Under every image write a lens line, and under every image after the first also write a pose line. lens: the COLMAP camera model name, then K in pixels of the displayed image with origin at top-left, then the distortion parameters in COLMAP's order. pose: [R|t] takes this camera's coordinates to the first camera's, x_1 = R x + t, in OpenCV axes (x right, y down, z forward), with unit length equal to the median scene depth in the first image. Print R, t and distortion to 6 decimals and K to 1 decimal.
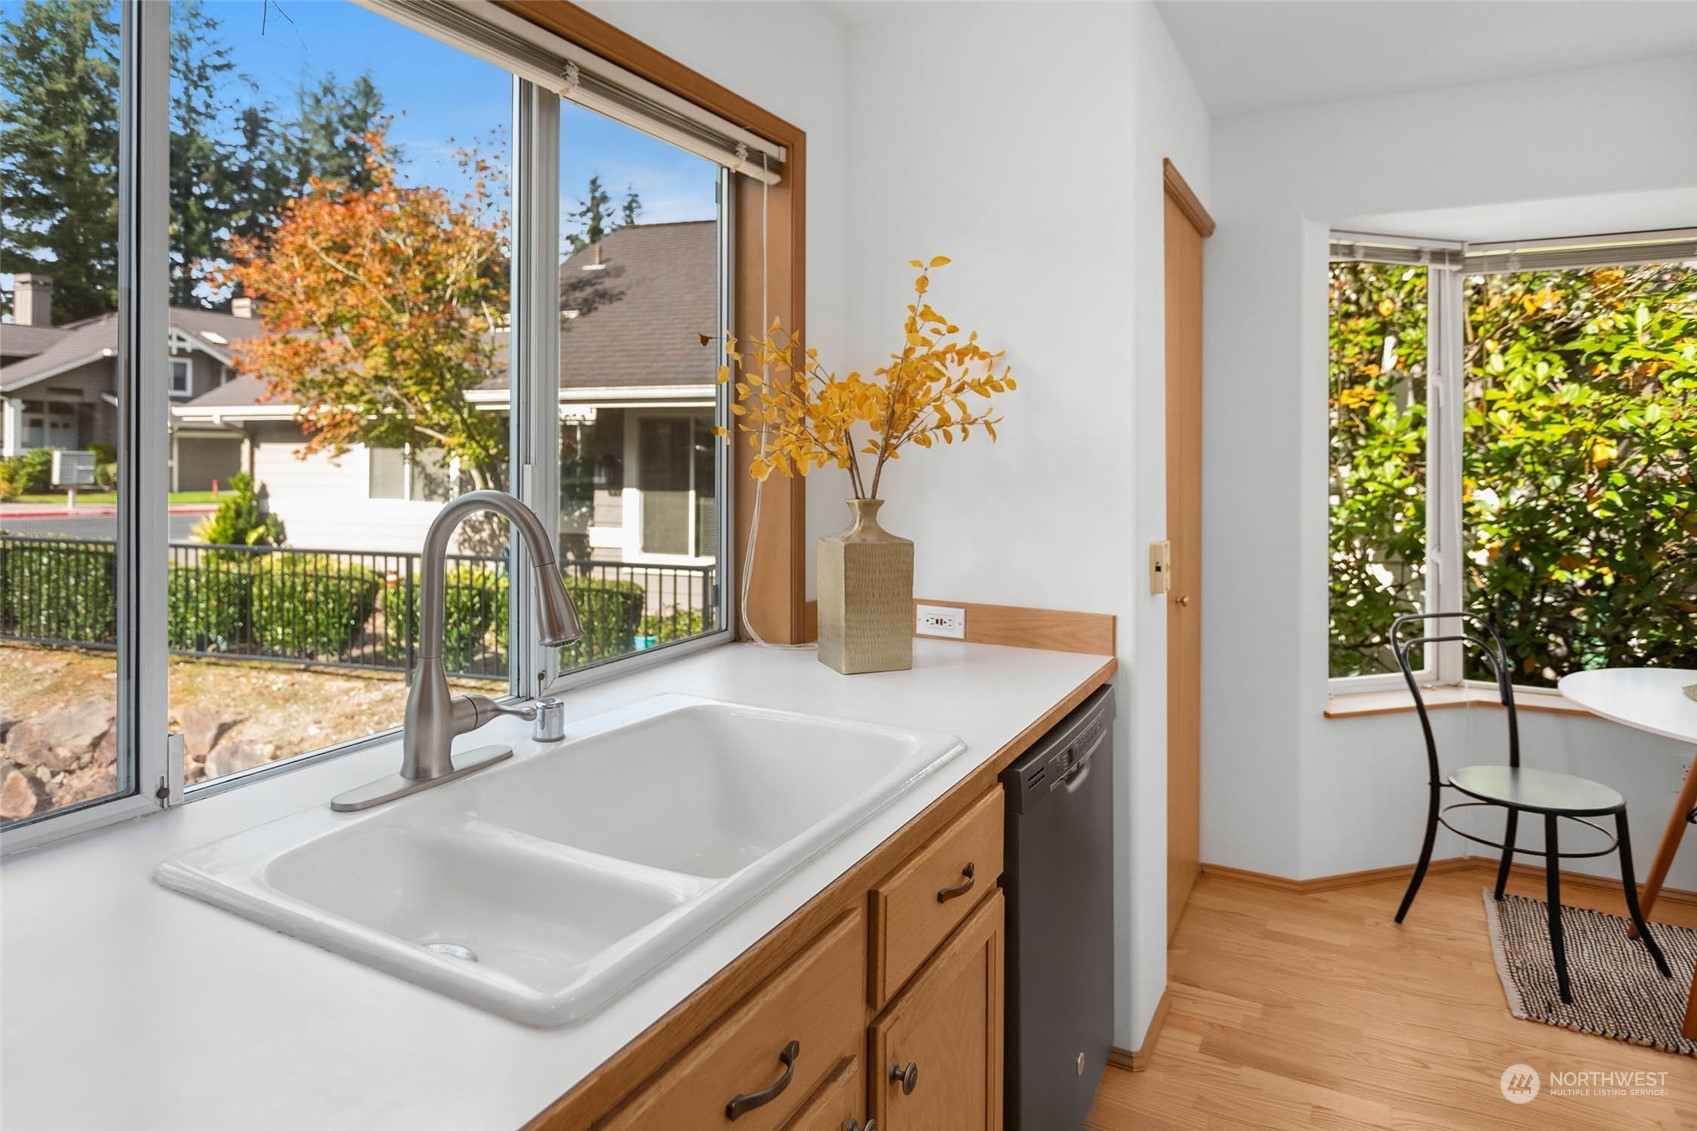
lens RADIAL K [[1018.8, 0, 846.1], [0, 1018.8, 557.6], [0, 0, 1]] dist [-0.008008, 0.000743]
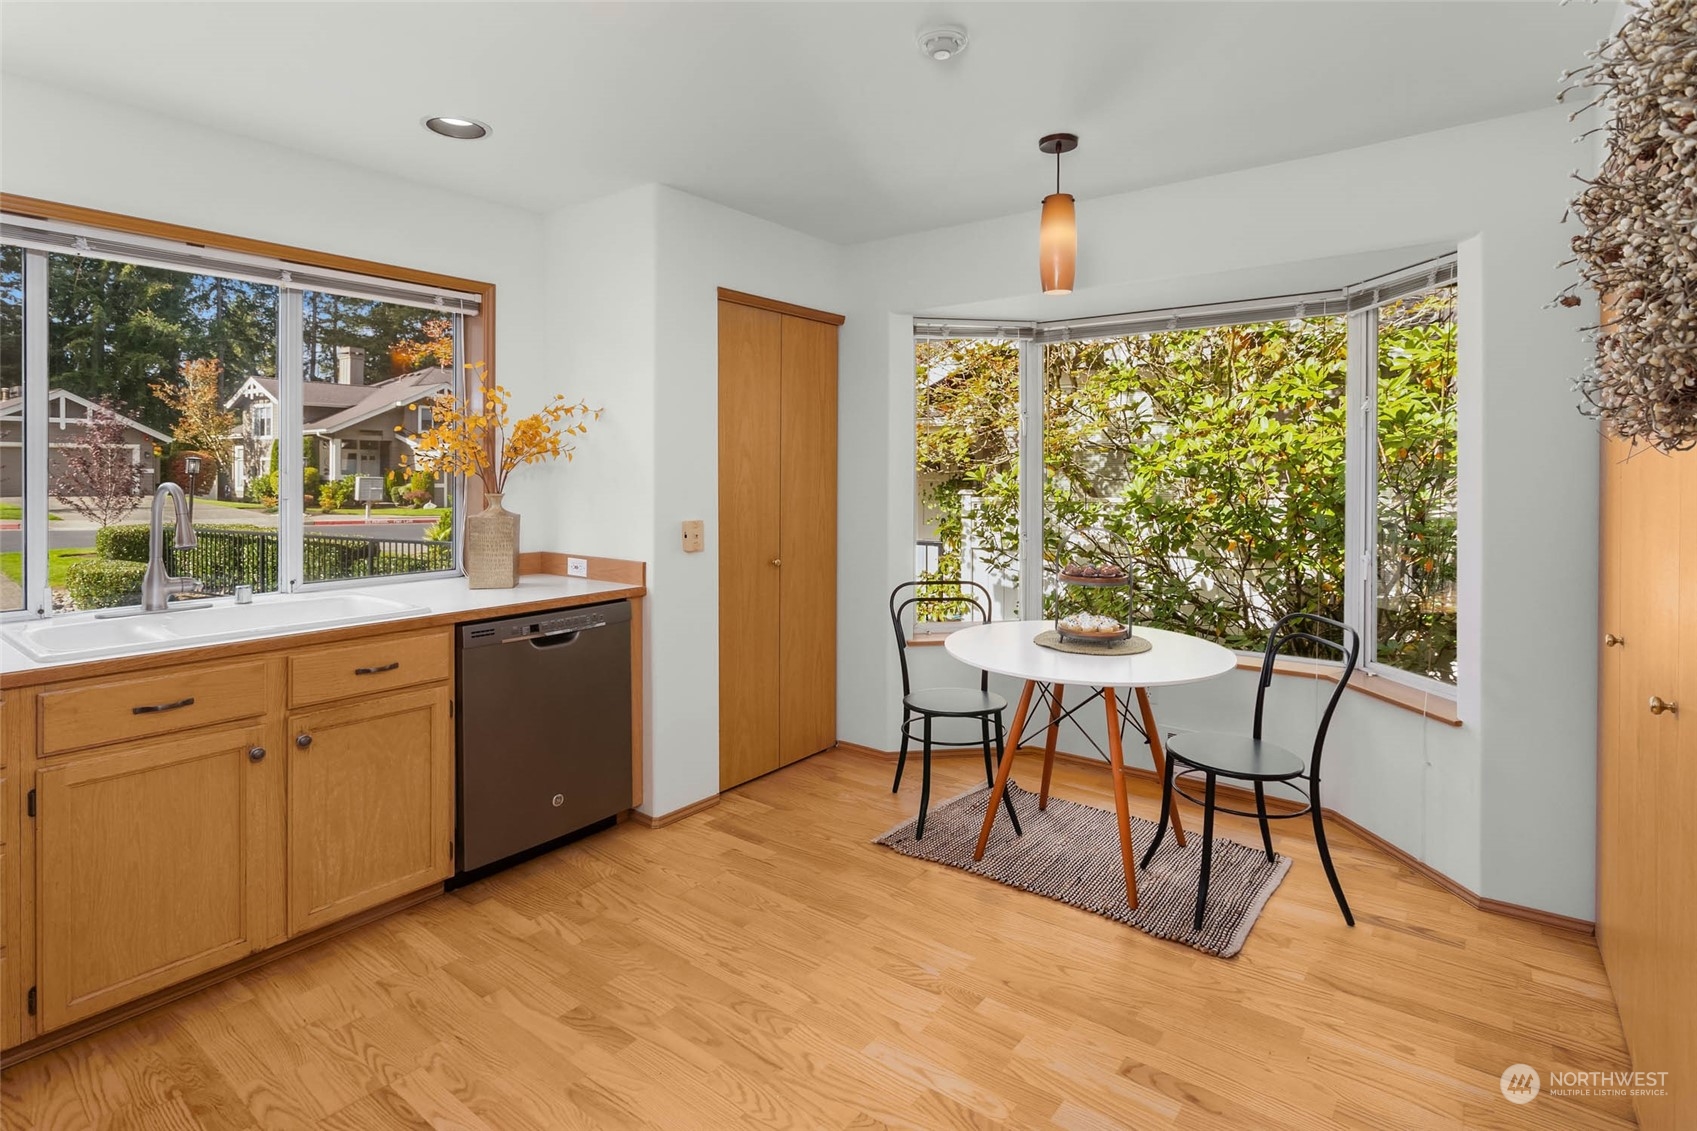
lens RADIAL K [[846.5, 0, 843.8], [0, 846.5, 572.0], [0, 0, 1]] dist [0.003020, -0.000216]
pose [[0.986069, 0.013826, -0.165762, 0.192798], [-0.012202, 0.999867, 0.010807, 0.012513], [0.165889, -0.008634, 0.986107, -0.081401]]
